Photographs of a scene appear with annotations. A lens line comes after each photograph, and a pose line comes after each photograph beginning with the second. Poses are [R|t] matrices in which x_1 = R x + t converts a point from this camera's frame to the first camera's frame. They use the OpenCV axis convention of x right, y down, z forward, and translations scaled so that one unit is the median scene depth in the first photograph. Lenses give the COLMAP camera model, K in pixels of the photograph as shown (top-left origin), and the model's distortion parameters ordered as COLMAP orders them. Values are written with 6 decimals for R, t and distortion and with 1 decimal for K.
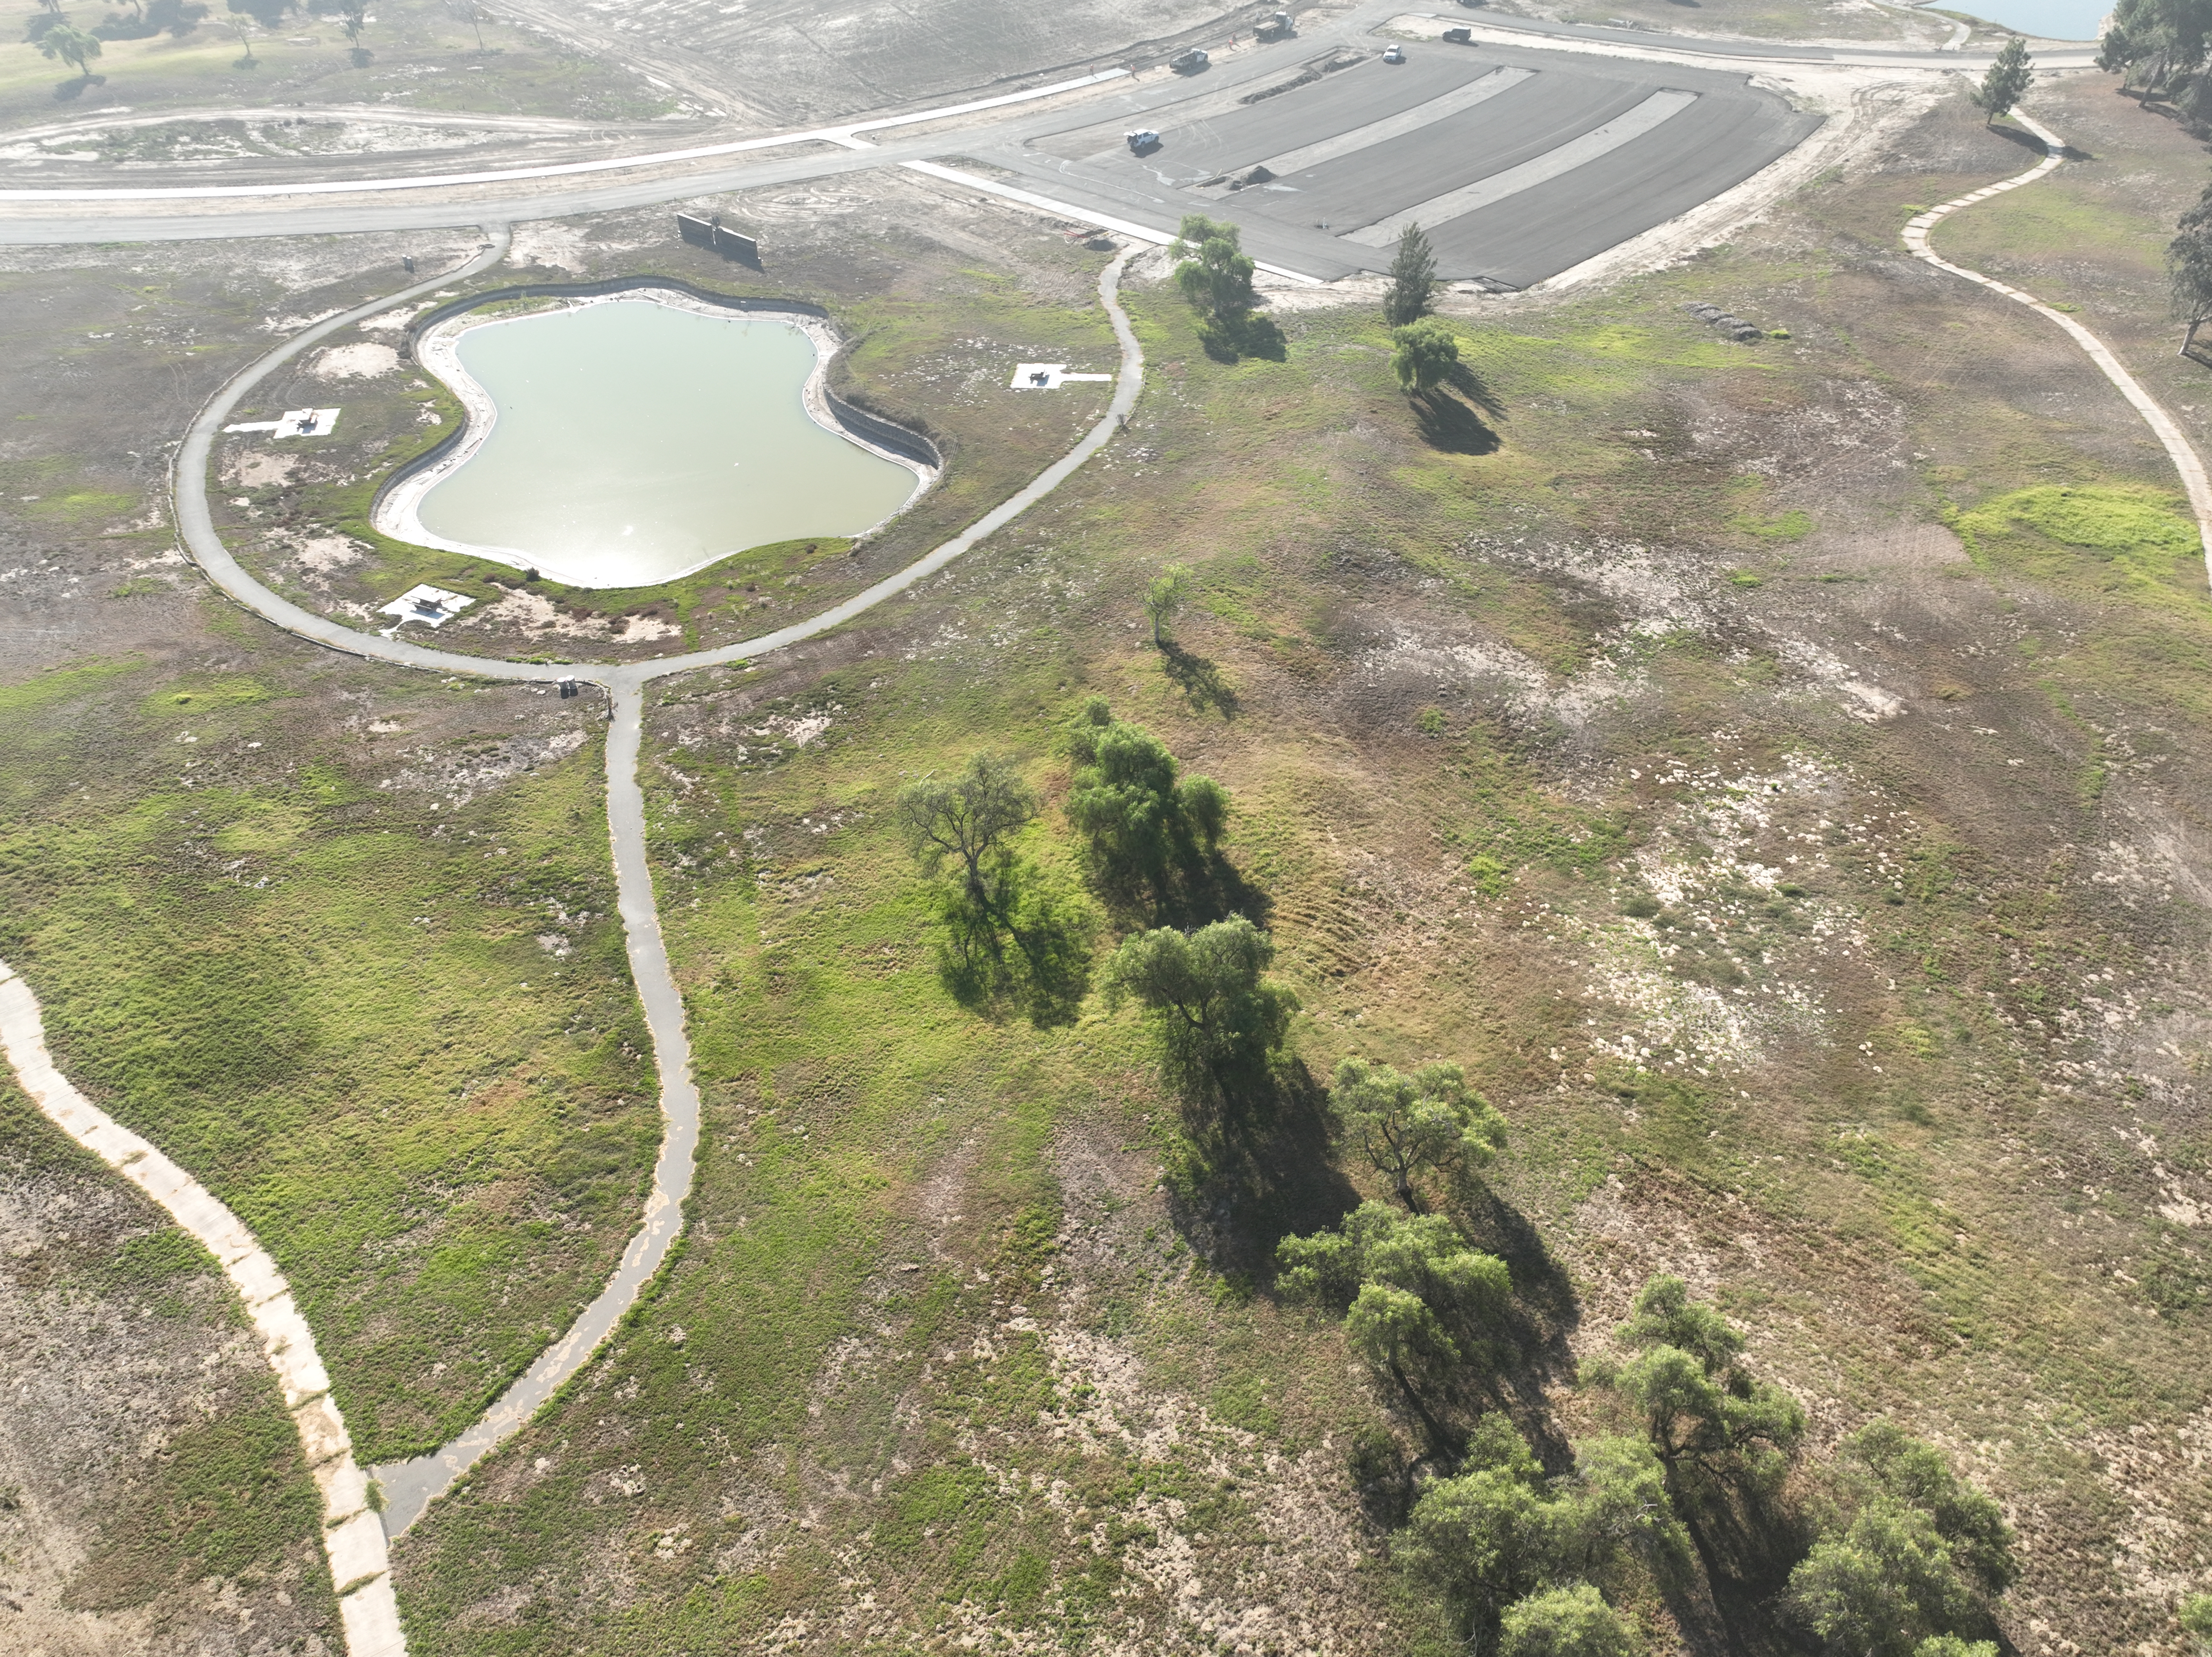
lens RADIAL K [[1556.1, 0, 1113.4], [0, 1556.1, 828.9], [0, 0, 1]] dist [0.003073, 0.014077]
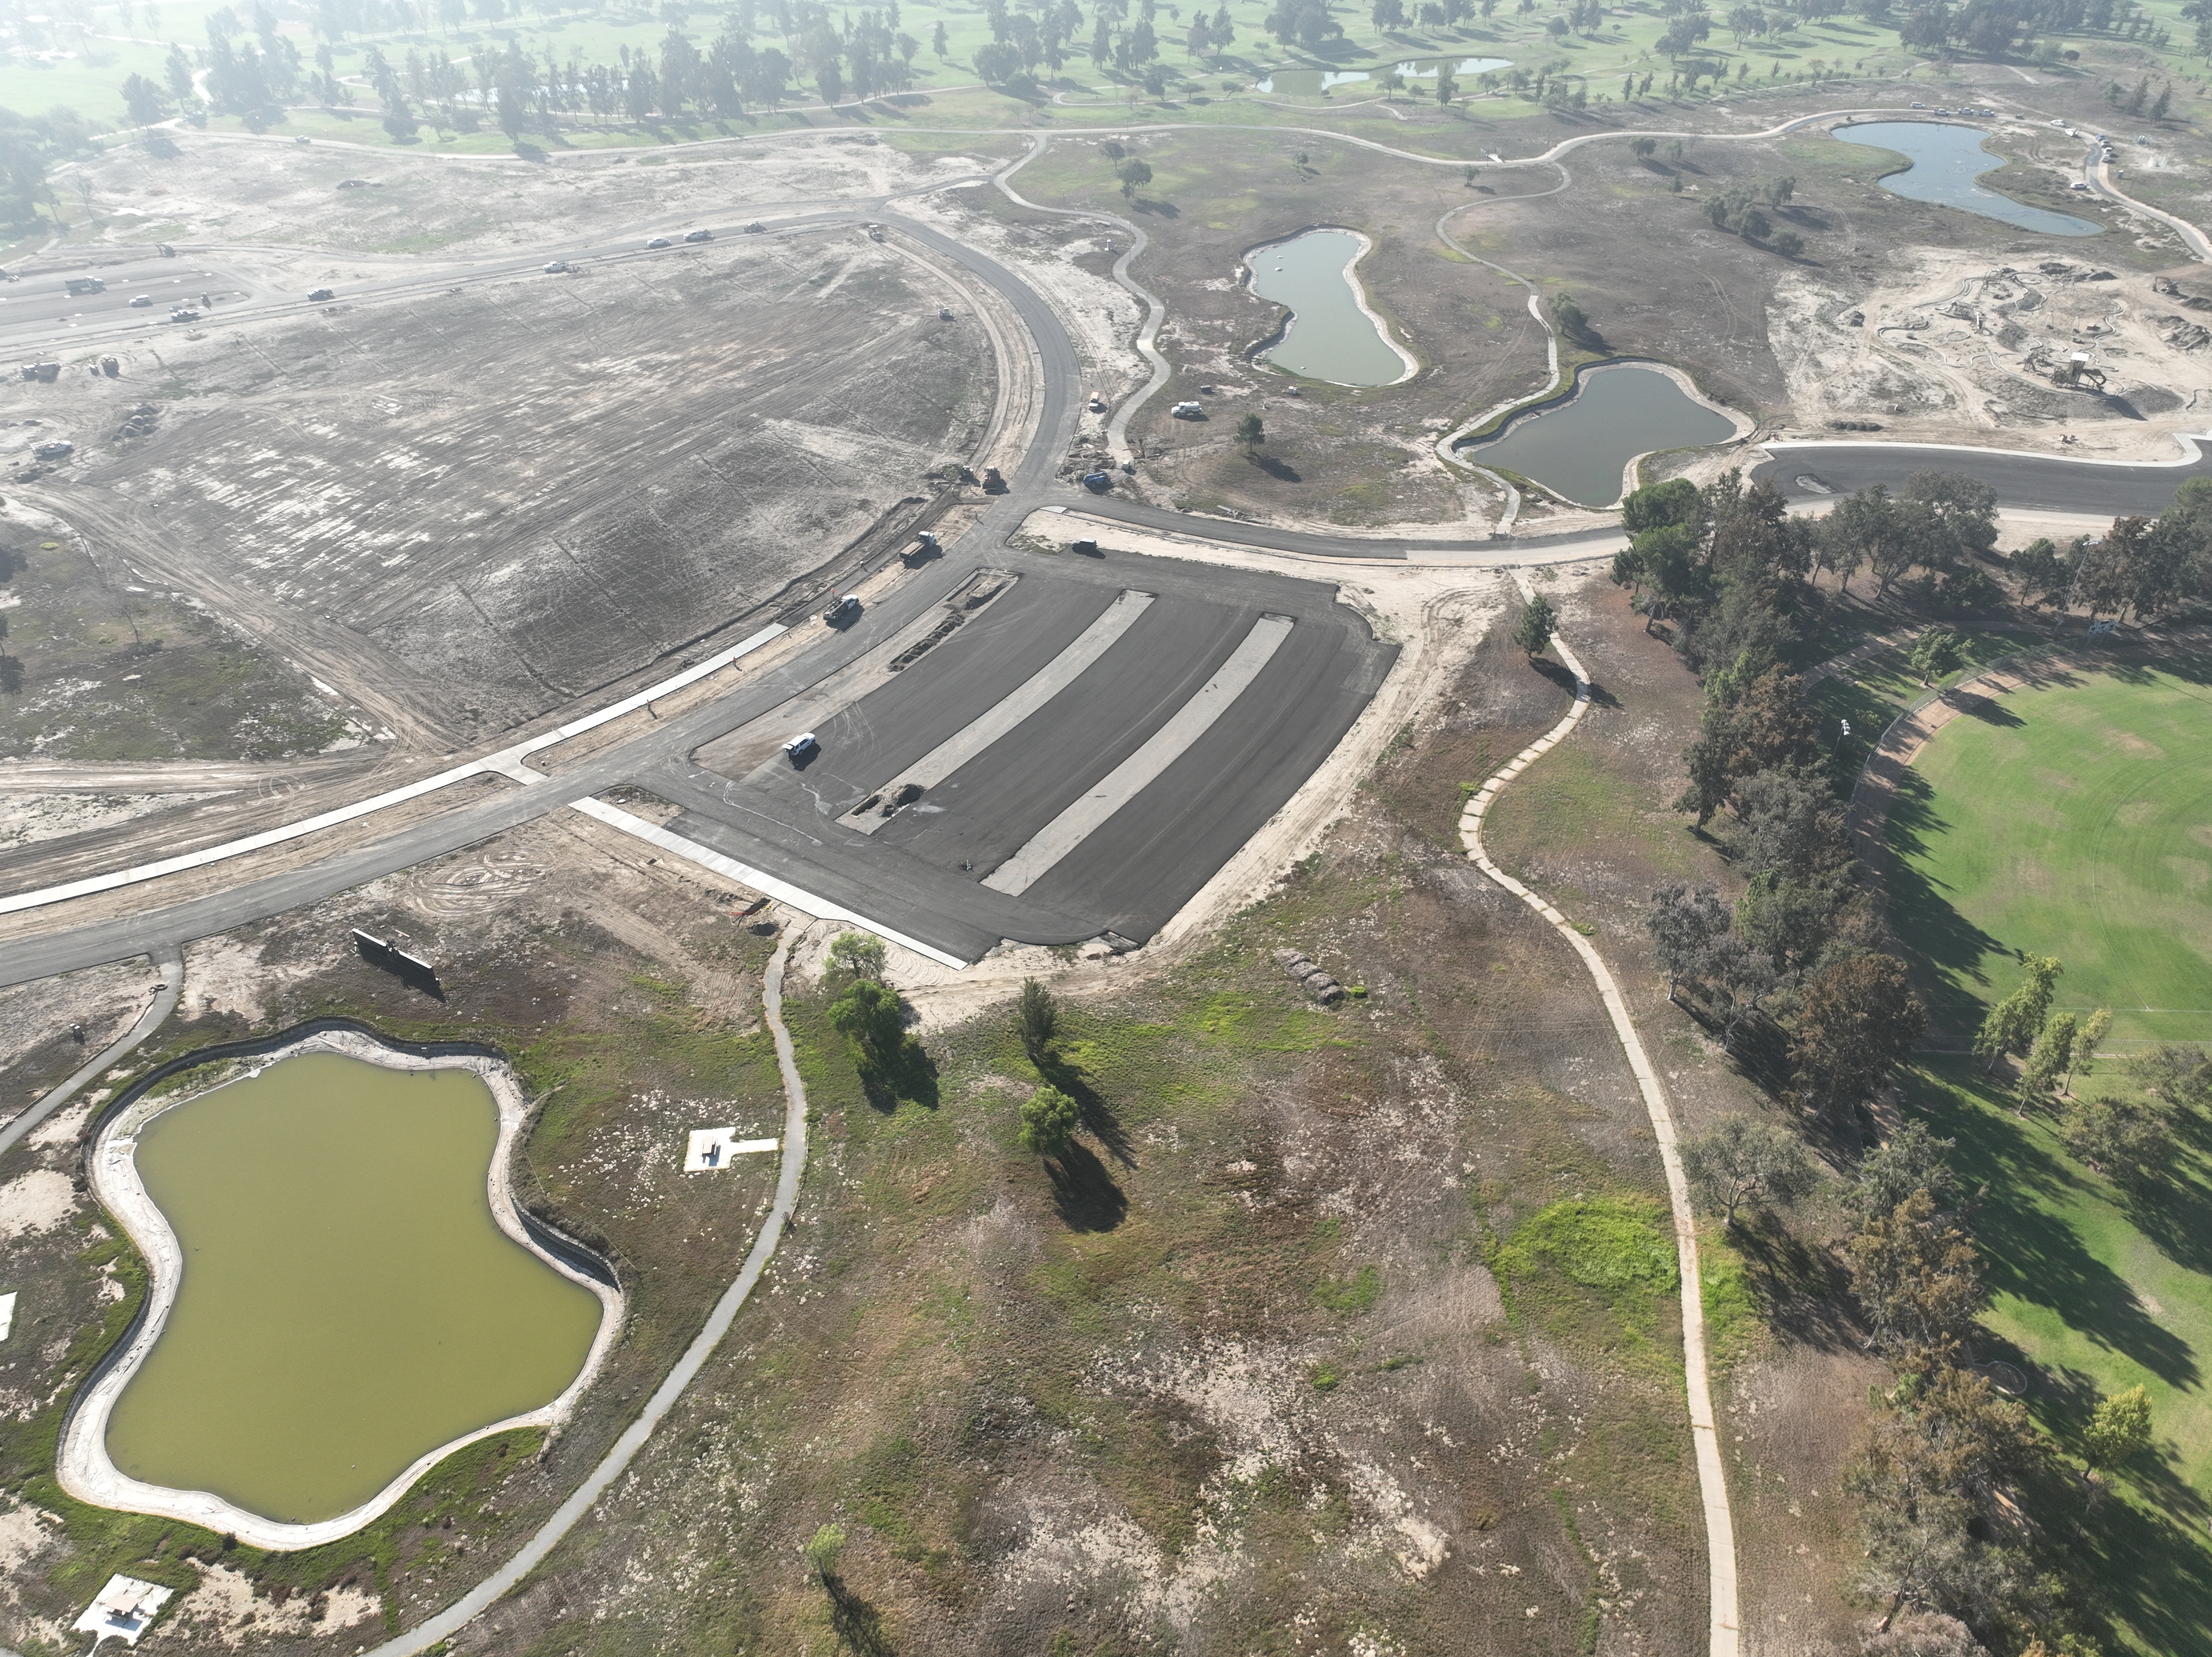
lens RADIAL K [[1556.1, 0, 1113.4], [0, 1556.1, 828.9], [0, 0, 1]] dist [0.003073, 0.014077]
pose [[0.983047, -0.106274, 0.149413, 0.105743], [0.115175, 0.991972, -0.052220, -0.490123], [-0.142664, 0.068544, 0.987395, -0.163213]]
